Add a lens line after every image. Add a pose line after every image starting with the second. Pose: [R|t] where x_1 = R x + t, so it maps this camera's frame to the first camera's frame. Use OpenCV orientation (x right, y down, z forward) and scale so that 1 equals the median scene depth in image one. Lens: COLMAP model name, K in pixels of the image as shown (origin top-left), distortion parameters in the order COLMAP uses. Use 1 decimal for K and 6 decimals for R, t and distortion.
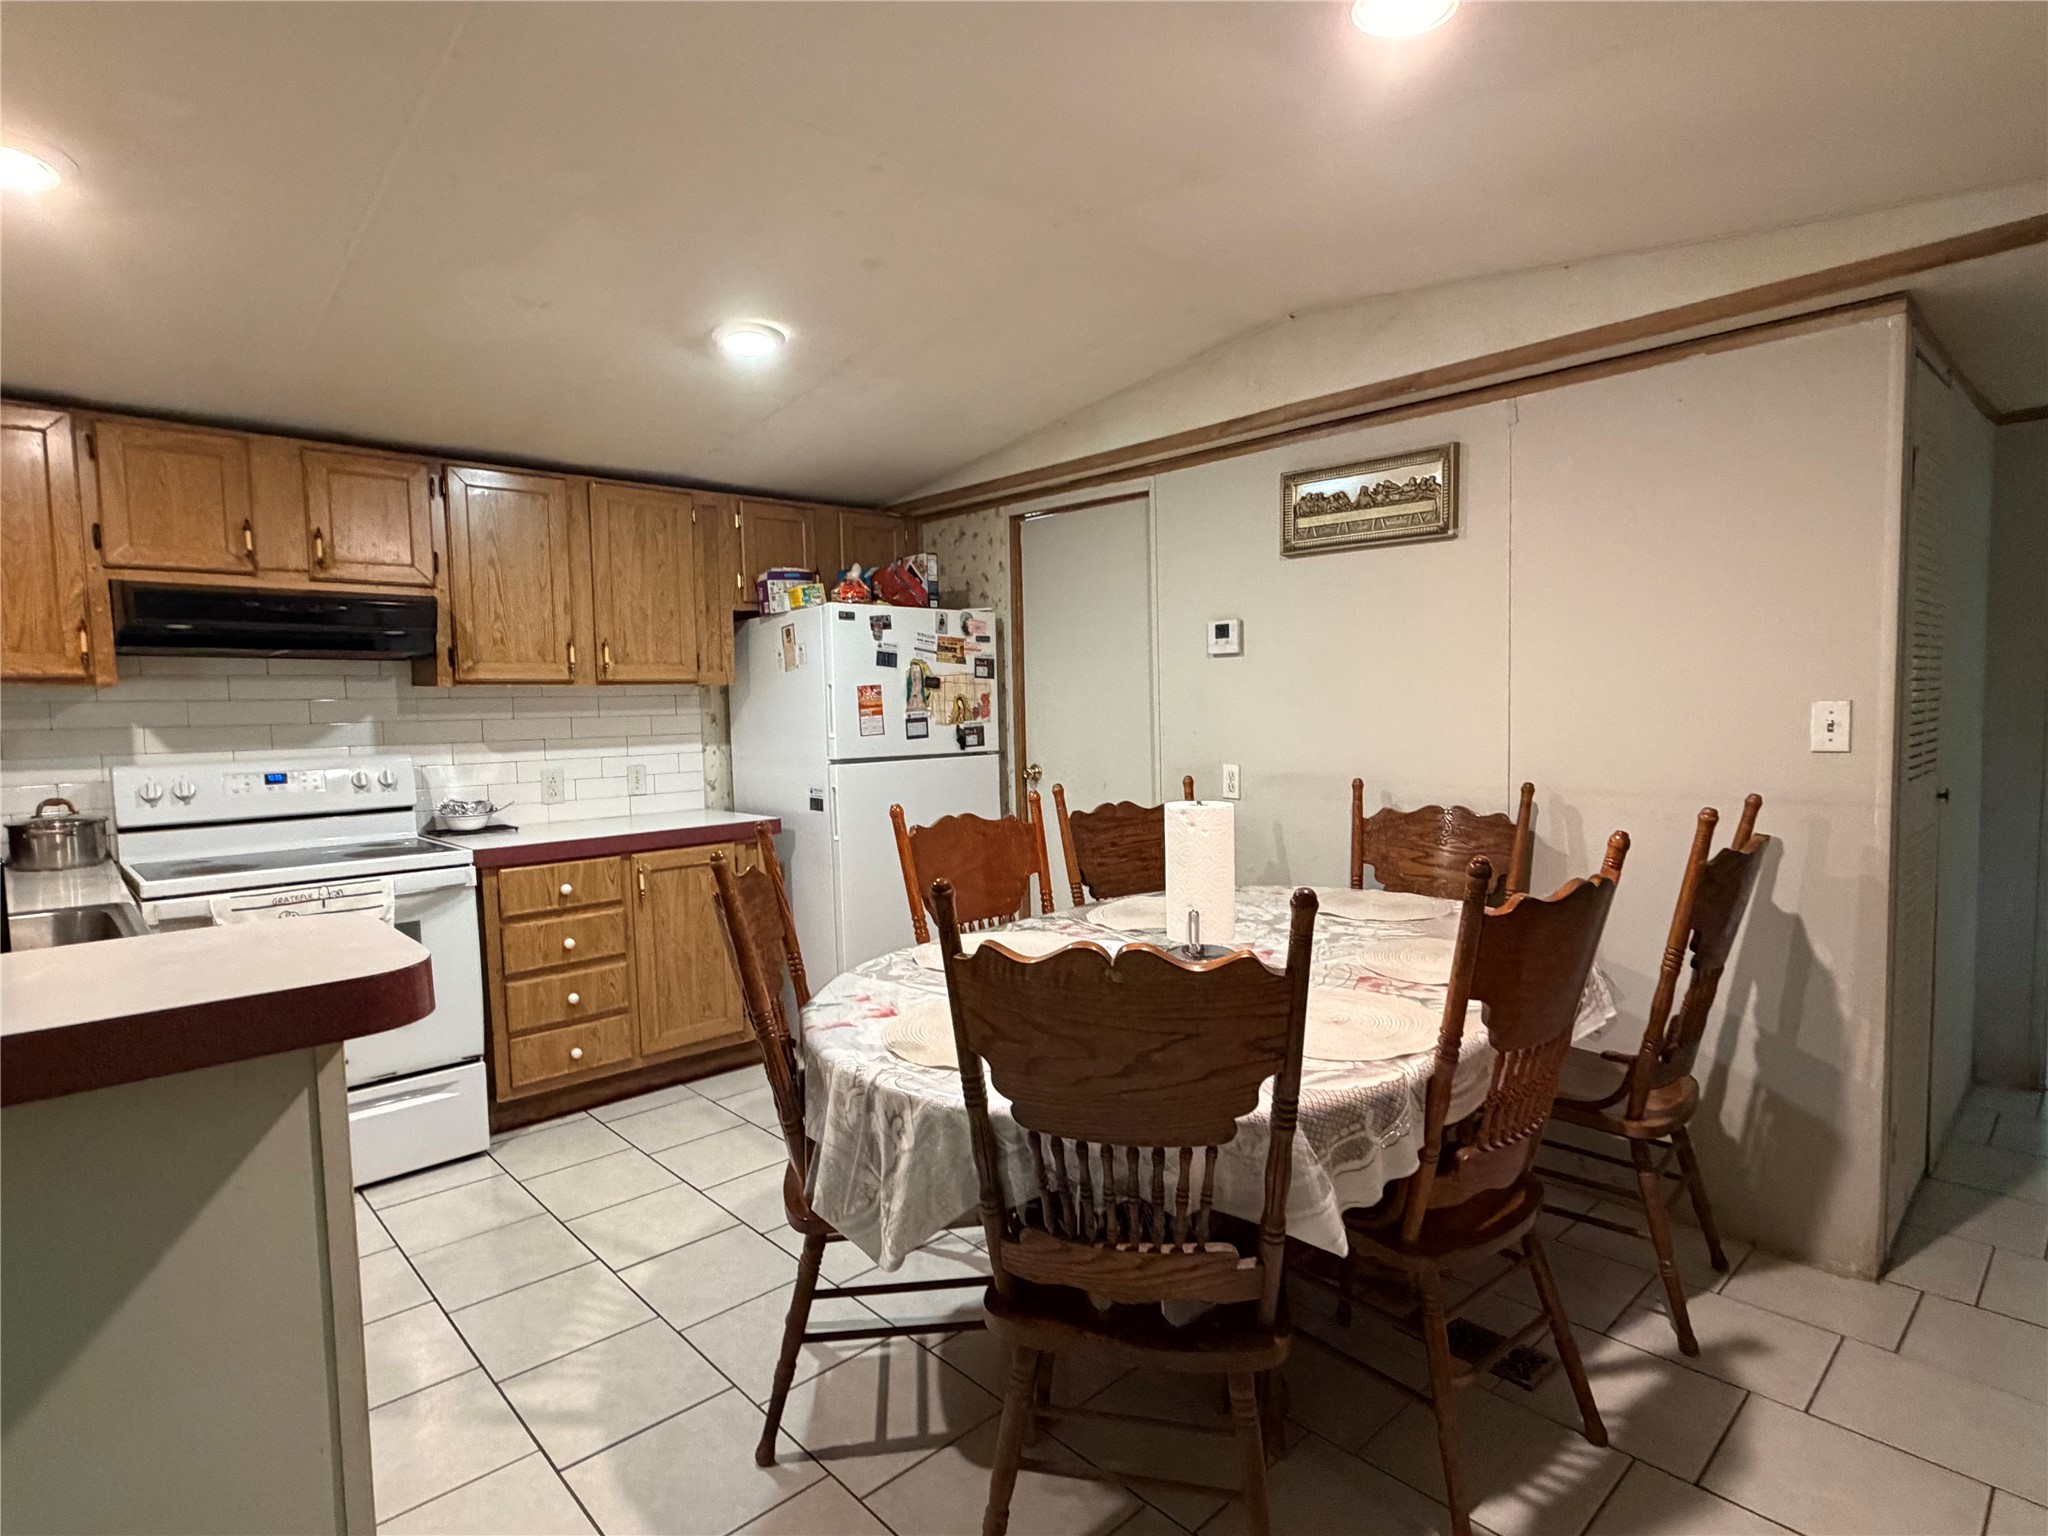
lens RADIAL K [[1063.6, 0, 1017.6], [0, 1063.6, 777.1], [0, 0, 1]] dist [-0.002839, -0.000497]
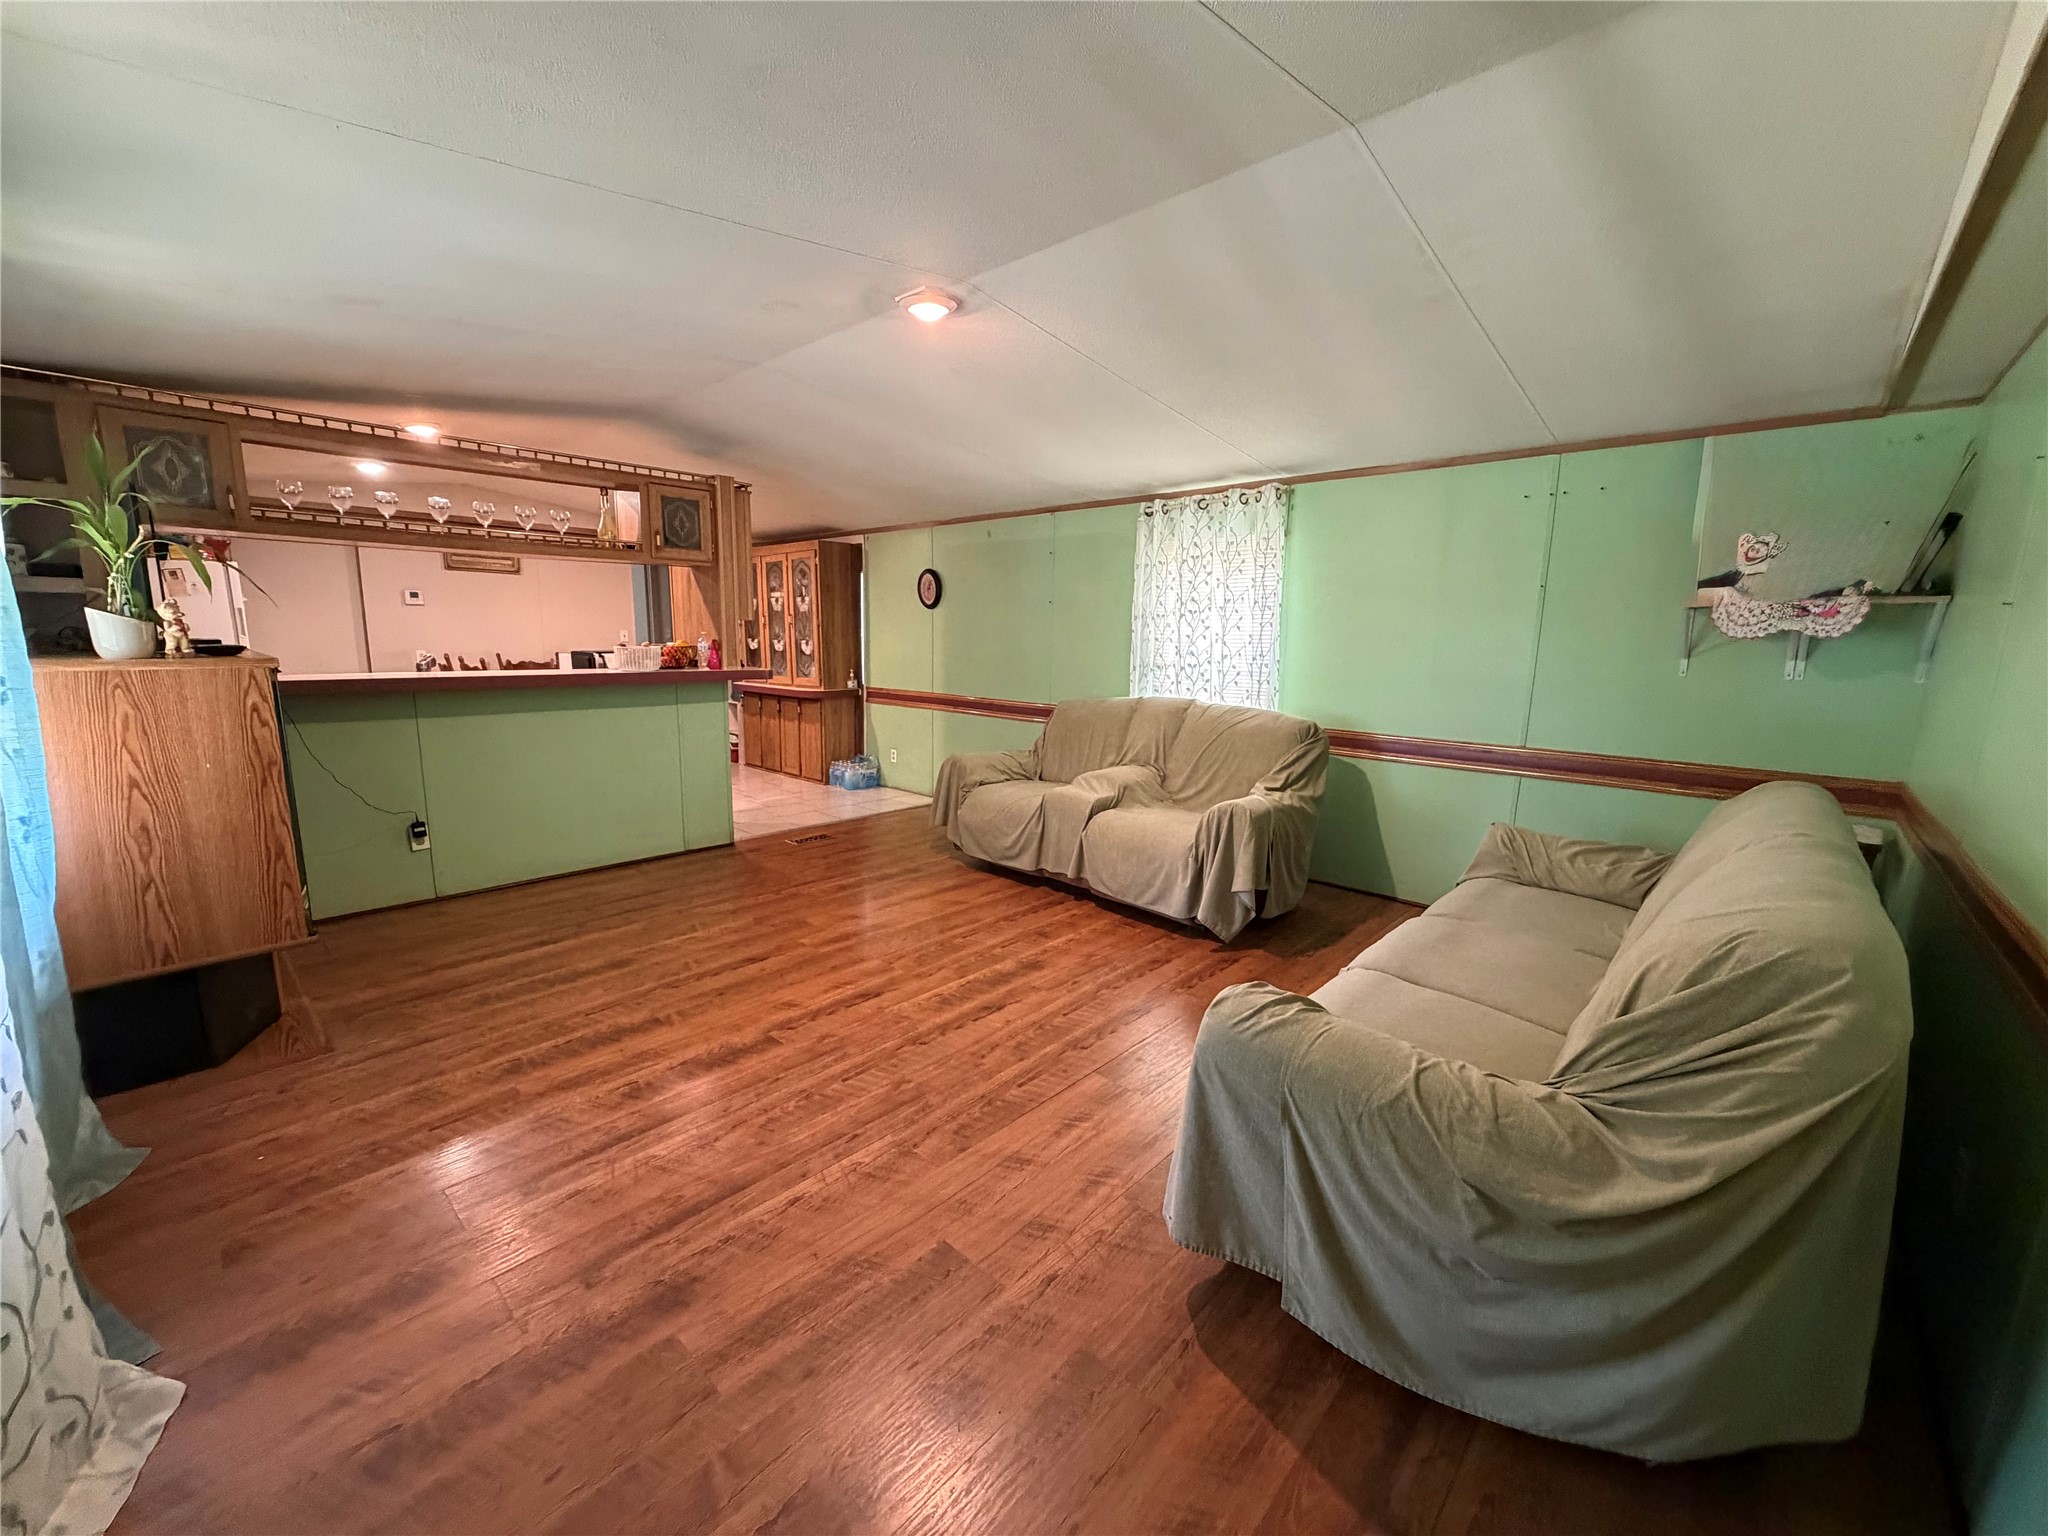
lens RADIAL K [[814.0, 0, 1028.9], [0, 814.0, 768.5], [0, 0, 1]] dist [-0.001853, 0.000012]
pose [[-0.083358, -0.144496, 0.985988, -1.787930], [0.054021, 0.987322, 0.149258, 0.052207], [-0.995054, 0.065706, -0.074496, -0.230793]]
